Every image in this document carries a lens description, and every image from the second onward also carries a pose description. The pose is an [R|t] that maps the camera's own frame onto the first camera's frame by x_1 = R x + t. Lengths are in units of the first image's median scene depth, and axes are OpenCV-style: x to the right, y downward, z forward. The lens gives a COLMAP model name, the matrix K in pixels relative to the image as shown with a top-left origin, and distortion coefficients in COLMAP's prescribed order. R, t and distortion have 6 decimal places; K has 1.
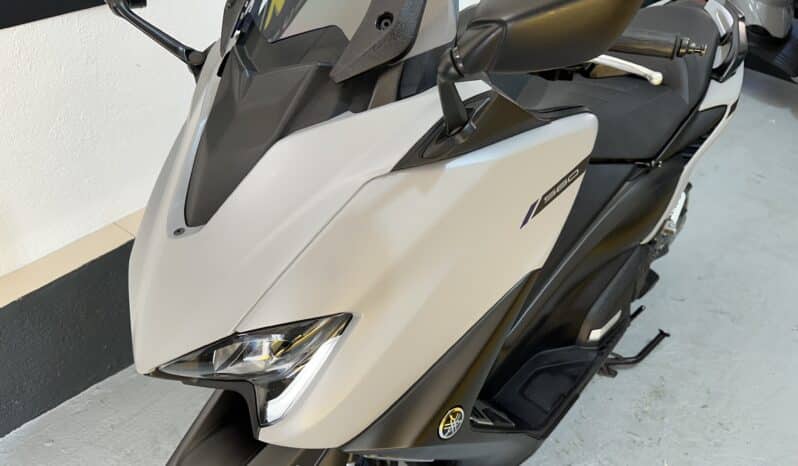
lens RADIAL K [[571.8, 0, 406.3], [0, 571.8, 229.5], [0, 0, 1]] dist [0.031779, -0.038265]
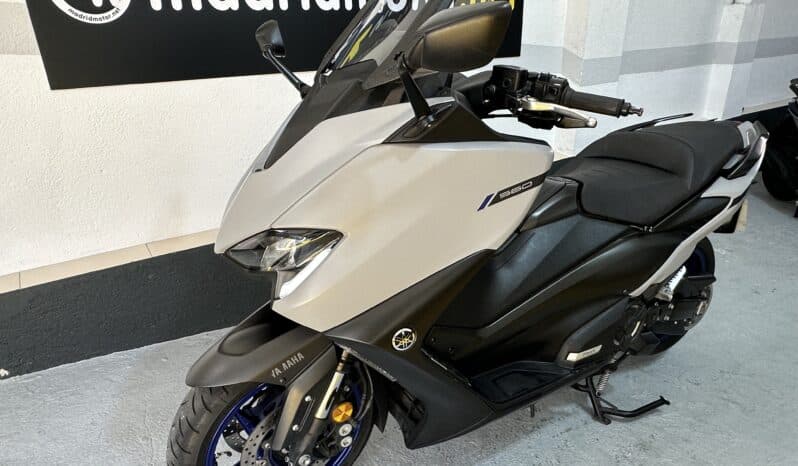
lens RADIAL K [[512.8, 0, 393.1], [0, 512.8, 238.2], [0, 0, 1]] dist [-0.003783, 0.006143]
pose [[0.953634, 0.168614, -0.249301, 0.178508], [-0.207984, 0.967926, -0.140933, 0.155195], [0.217541, 0.186249, 0.958116, -0.134631]]
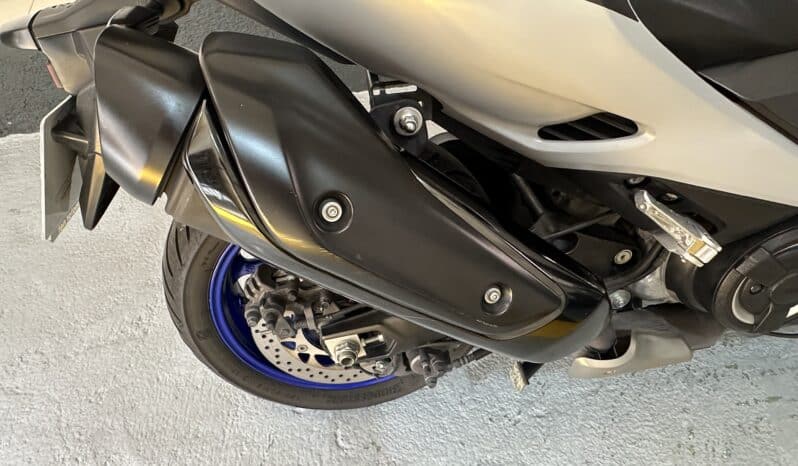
lens RADIAL K [[512.8, 0, 385.3], [0, 512.8, 247.2], [0, 0, 1]] dist [-0.003783, 0.006143]
pose [[0.770258, 0.492920, -0.404640, 0.126252], [-0.310220, 0.843972, 0.437577, 0.028260], [0.557195, -0.211520, 0.802990, 0.368389]]
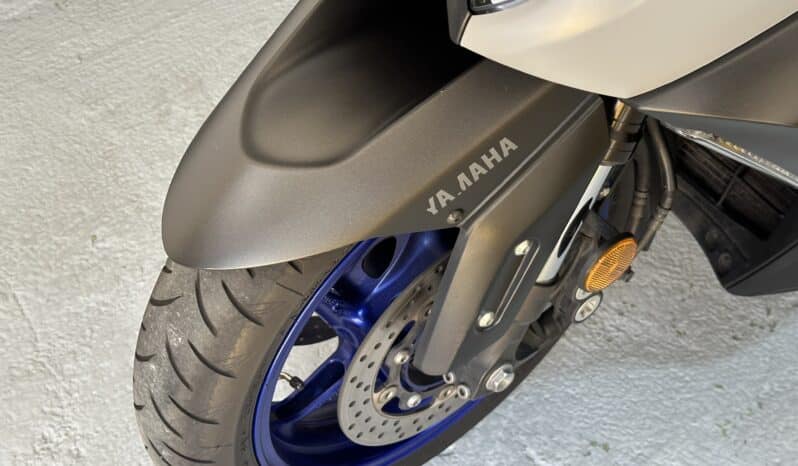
lens RADIAL K [[1130.4, 0, 400.9], [0, 1130.4, 228.9], [0, 0, 1]] dist [0.117612, 0.000000]
pose [[0.975426, 0.177627, -0.130358, -0.082714], [-0.121624, 0.927433, 0.353661, 0.099272], [0.183718, -0.329116, 0.926245, 0.075332]]
